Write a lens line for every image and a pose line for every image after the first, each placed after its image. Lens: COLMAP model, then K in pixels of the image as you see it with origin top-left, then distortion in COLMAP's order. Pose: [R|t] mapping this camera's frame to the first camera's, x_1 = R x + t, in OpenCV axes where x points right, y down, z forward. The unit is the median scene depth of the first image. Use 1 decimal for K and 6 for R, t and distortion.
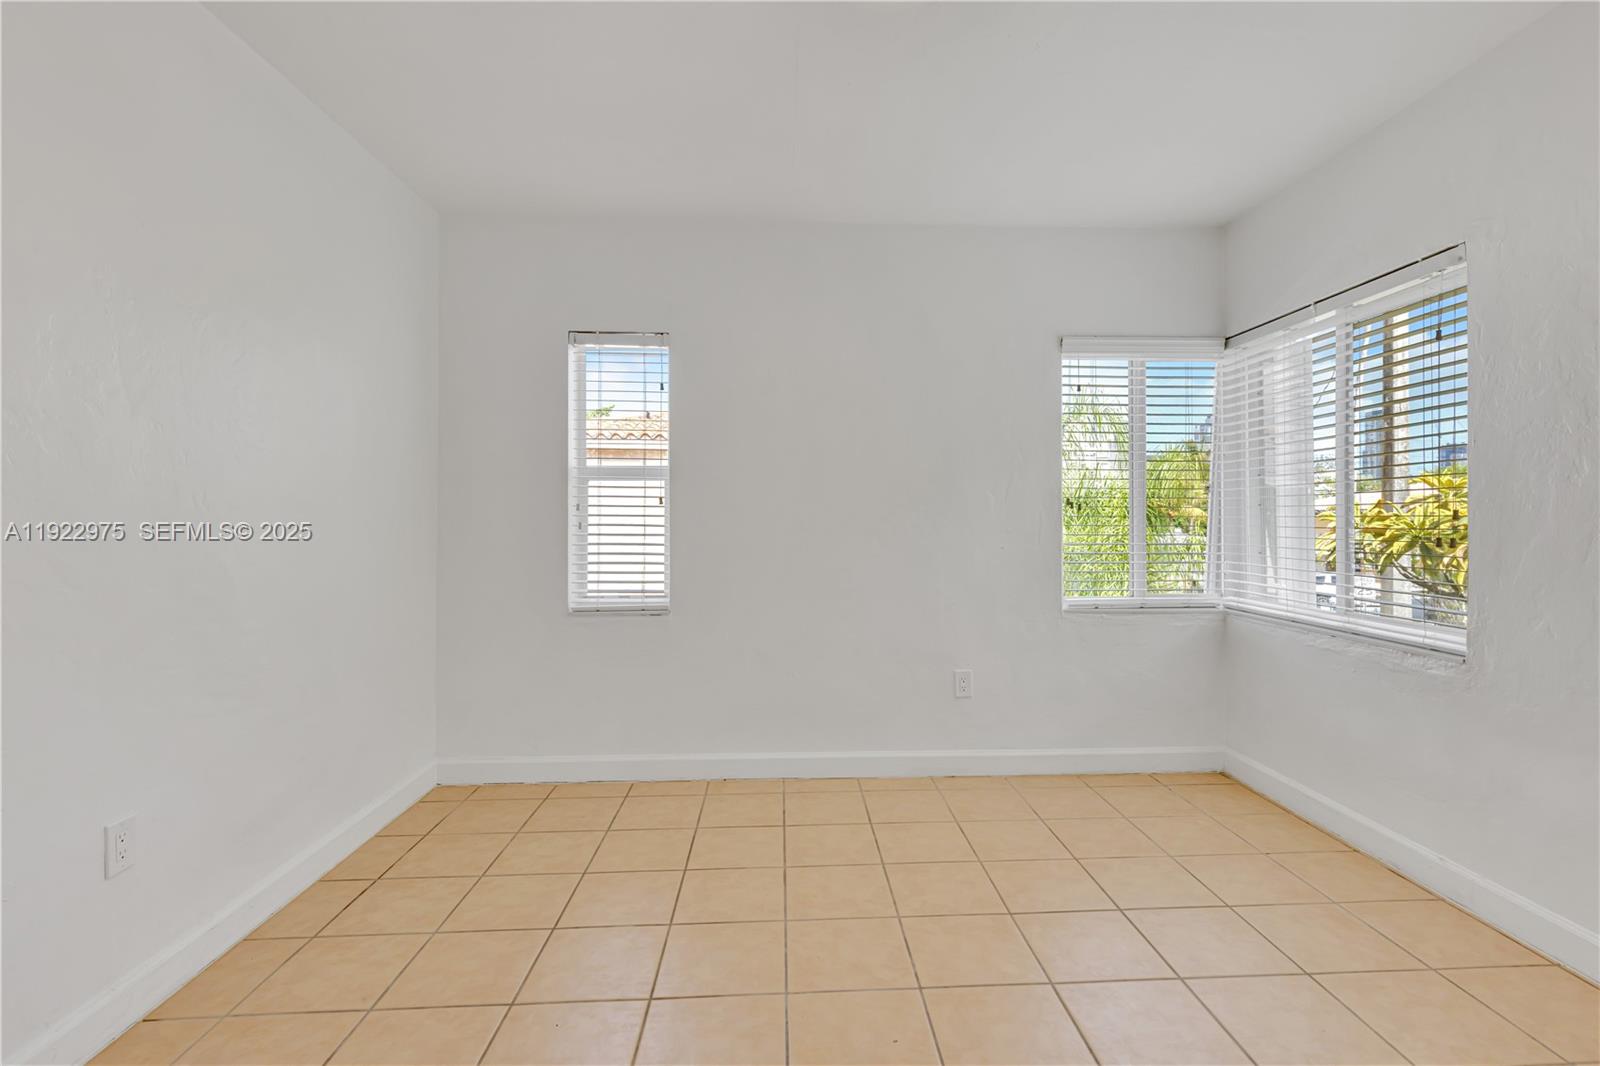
lens RADIAL K [[724.6, 0, 819.2], [0, 724.6, 526.5], [0, 0, 1]] dist [-0.000543, -0.000669]
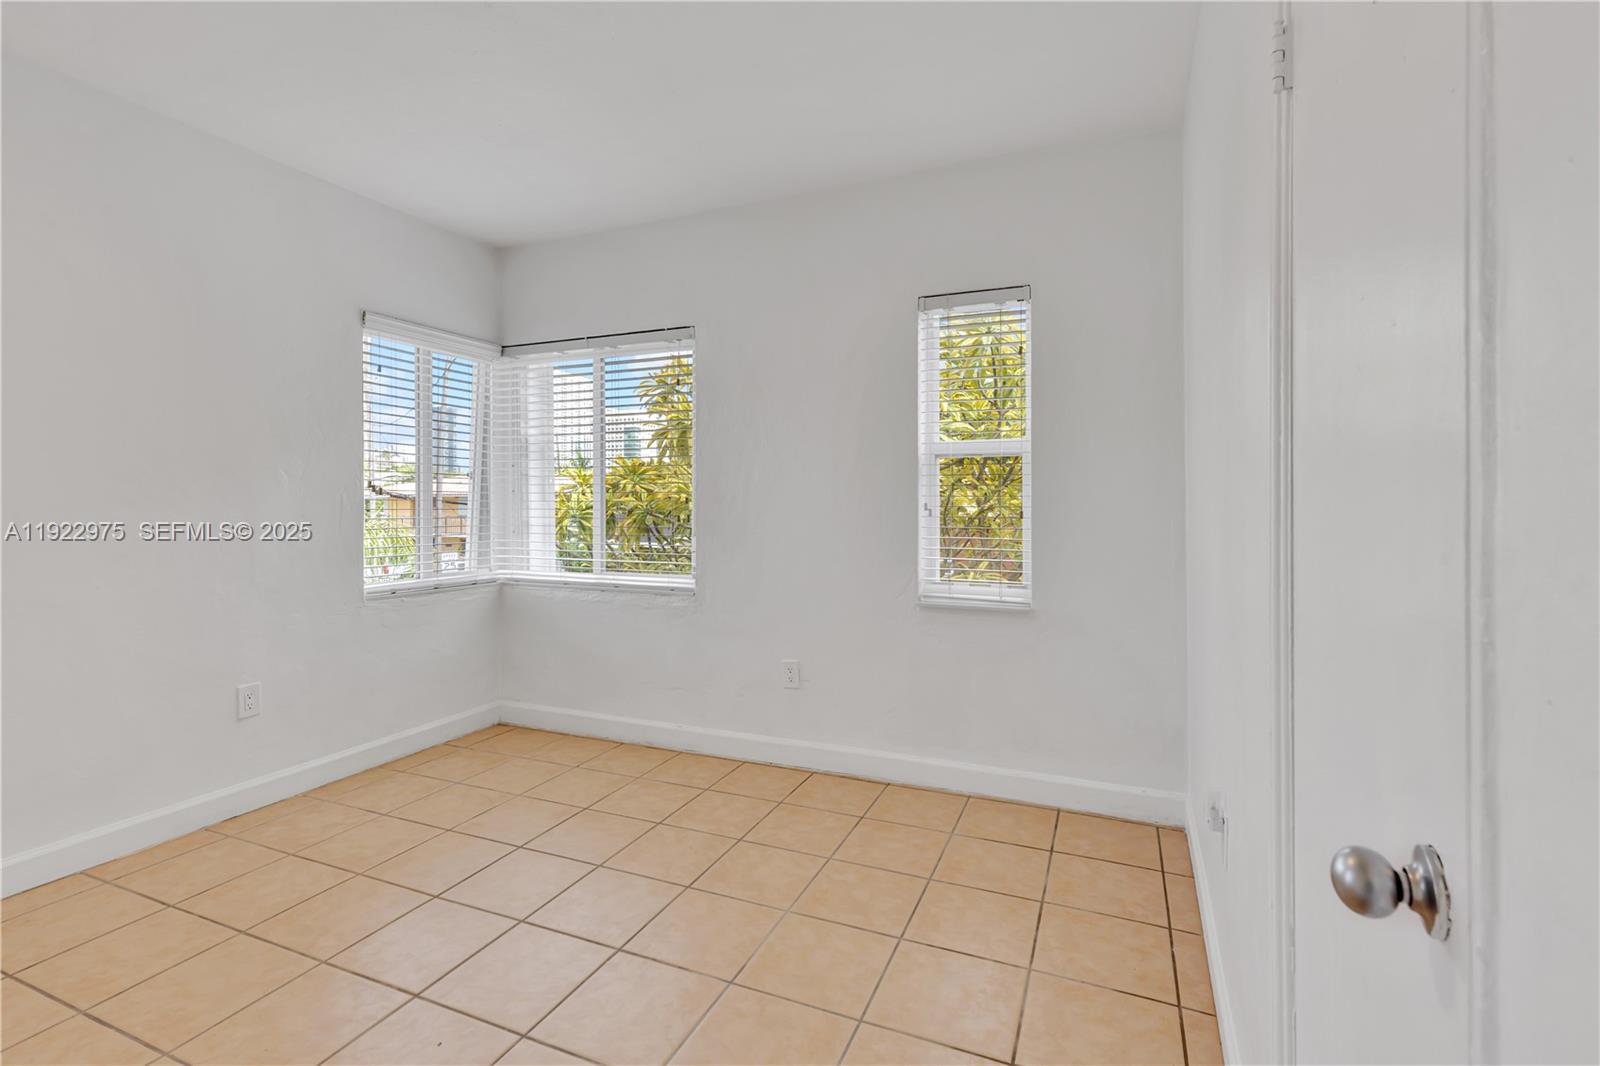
lens RADIAL K [[726.0, 0, 800.8], [0, 726.0, 501.1], [0, 0, 1]] dist [0.005599, 0.000365]
pose [[0.439932, 0.004540, 0.898020, -0.274708], [0.003050, 0.999974, -0.006549, -0.003982], [-0.898026, 0.005620, 0.439907, 0.062867]]
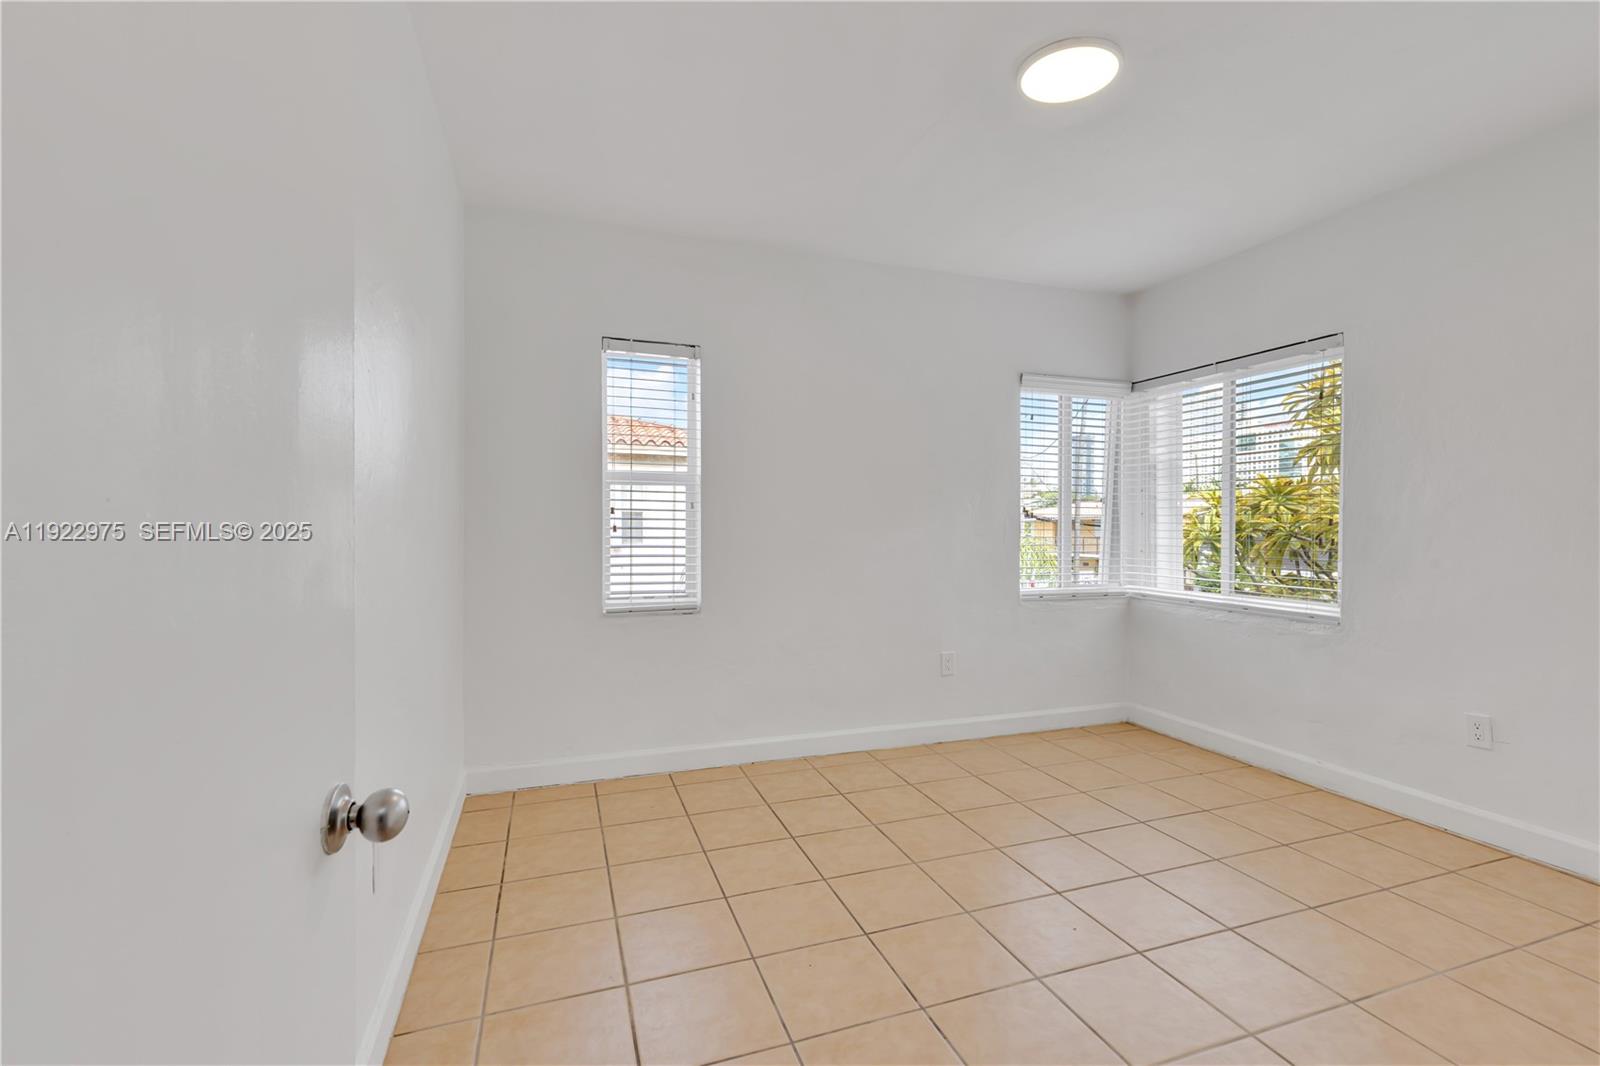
lens RADIAL K [[705.2, 0, 809.4], [0, 705.2, 535.7], [0, 0, 1]] dist [-0.001412, -0.000278]
pose [[0.958151, -0.000793, 0.286261, -0.346288], [-0.002392, 0.999939, 0.010777, -0.002794], [-0.286252, -0.011010, 0.958091, -0.032408]]
